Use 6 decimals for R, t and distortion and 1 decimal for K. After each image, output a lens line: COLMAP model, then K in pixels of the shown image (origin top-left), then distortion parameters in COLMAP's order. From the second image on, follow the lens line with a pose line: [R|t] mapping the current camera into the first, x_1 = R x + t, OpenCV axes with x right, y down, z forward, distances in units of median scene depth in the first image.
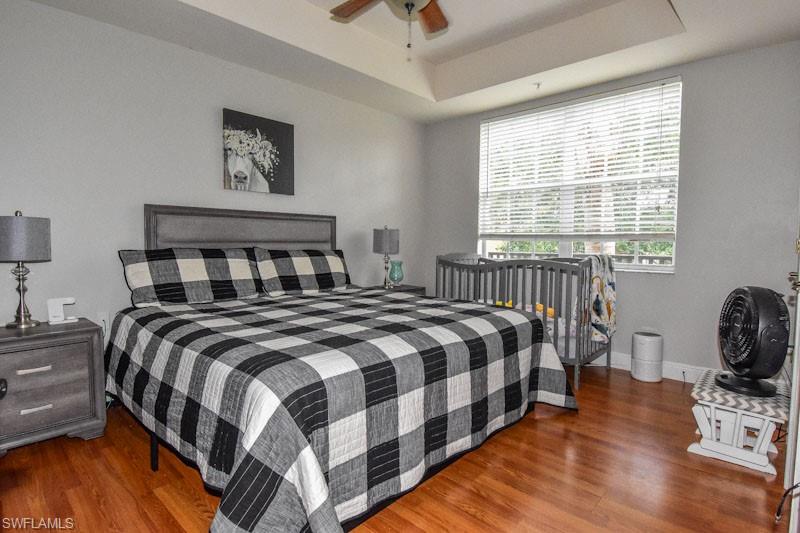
lens RADIAL K [[407.9, 0, 400.1], [0, 407.9, 265.5], [0, 0, 1]] dist [0.006939, -0.000097]
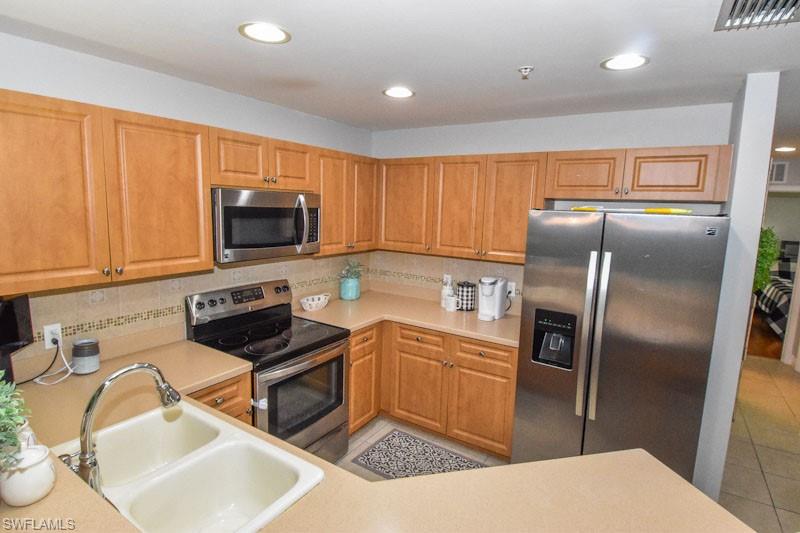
lens RADIAL K [[407.9, 0, 405.5], [0, 407.9, 263.1], [0, 0, 1]] dist [0.006939, -0.000097]
pose [[0.177780, 0.141807, -0.973799, 1.738877], [-0.088703, 0.987844, 0.127658, -0.142336], [0.980064, 0.063684, 0.188198, -2.118250]]
